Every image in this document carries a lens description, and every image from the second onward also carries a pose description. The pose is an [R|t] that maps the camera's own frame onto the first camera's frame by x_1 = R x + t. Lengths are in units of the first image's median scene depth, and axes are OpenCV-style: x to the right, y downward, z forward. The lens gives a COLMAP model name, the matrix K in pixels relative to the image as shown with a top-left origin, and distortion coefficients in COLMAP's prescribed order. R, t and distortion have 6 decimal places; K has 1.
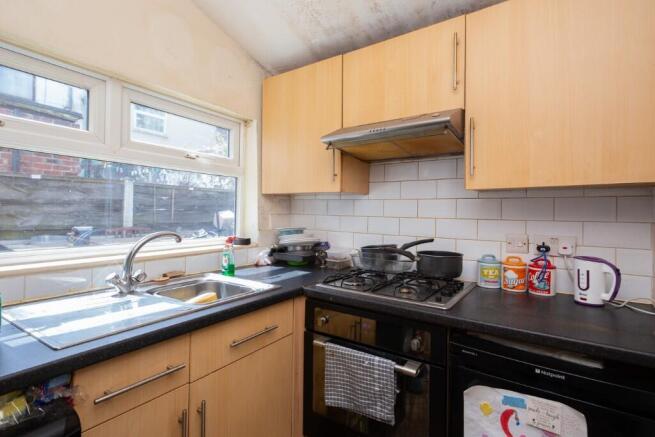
lens RADIAL K [[337.7, 0, 329.9], [0, 337.7, 211.6], [0, 0, 1]] dist [0.035005, -0.008170]
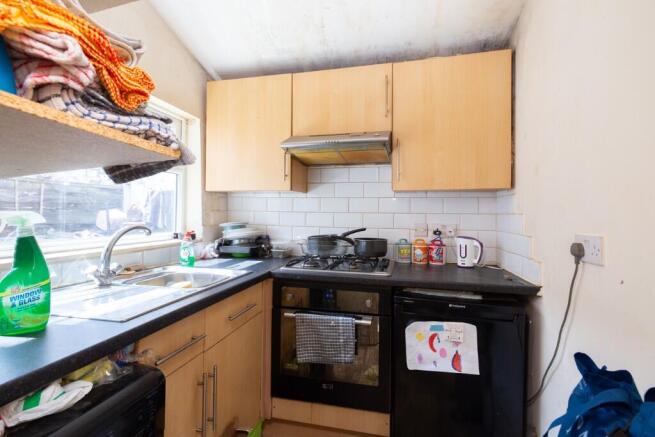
lens RADIAL K [[337.7, 0, 333.5], [0, 337.7, 212.6], [0, 0, 1]] dist [0.035005, -0.008170]
pose [[0.932655, -0.003213, 0.360756, -0.304029], [0.002661, 0.999994, 0.002026, 0.019972], [-0.360760, -0.000929, 0.932658, -0.175264]]
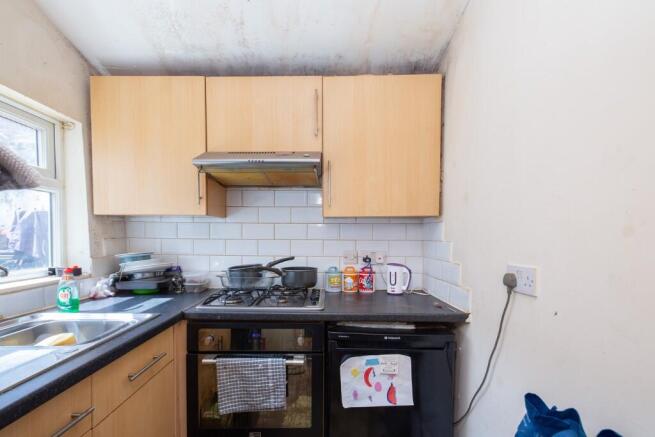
lens RADIAL K [[337.7, 0, 332.4], [0, 337.7, 248.6], [0, 0, 1]] dist [0.035005, -0.008170]
pose [[0.824409, -0.032062, 0.565086, -0.283295], [0.007224, 0.998909, 0.046137, -0.003139], [-0.565948, -0.033953, 0.823741, -0.062601]]
